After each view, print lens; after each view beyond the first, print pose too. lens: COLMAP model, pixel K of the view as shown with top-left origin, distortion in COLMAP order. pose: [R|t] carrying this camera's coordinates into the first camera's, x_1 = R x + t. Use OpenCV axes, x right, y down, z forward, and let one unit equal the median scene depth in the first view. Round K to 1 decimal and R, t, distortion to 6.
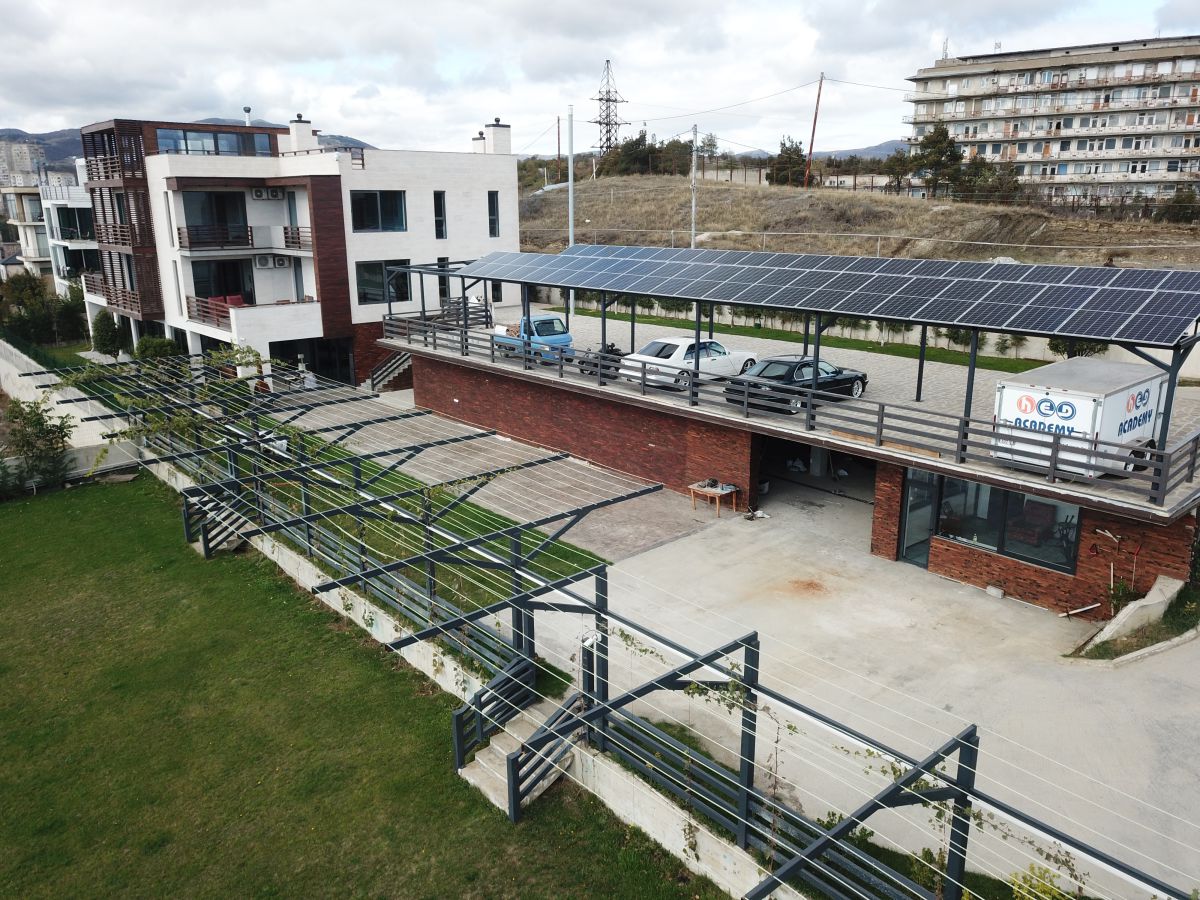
lens RADIAL K [[917.3, 0, 593.0], [0, 917.3, 455.4], [0, 0, 1]] dist [0.009007, 0.001063]
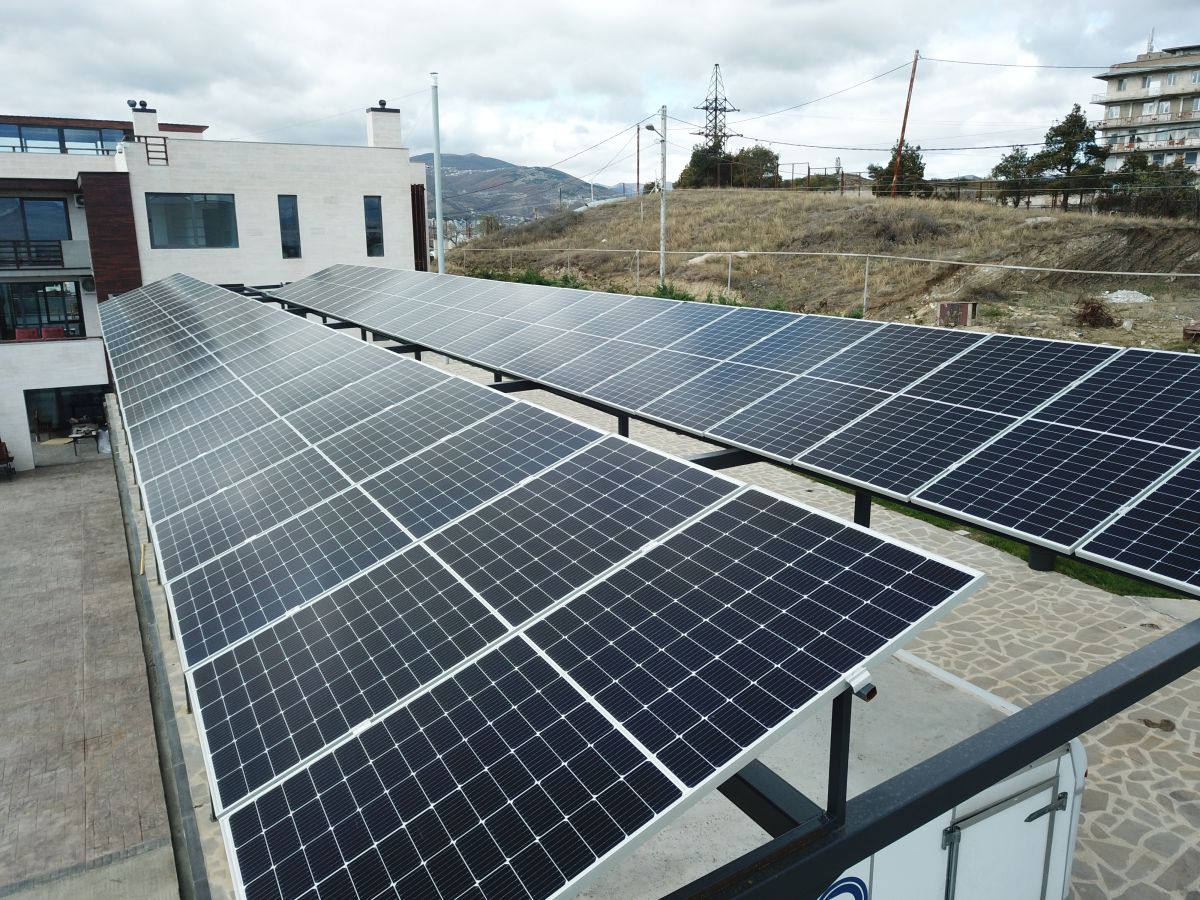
lens RADIAL K [[917.3, 0, 595.5], [0, 917.3, 452.3], [0, 0, 1]] dist [0.009007, 0.001063]
pose [[0.978918, 0.046257, -0.198946, 0.243638], [-0.052610, 0.998256, -0.026764, -0.070279], [0.197361, 0.036666, 0.979645, 0.318724]]
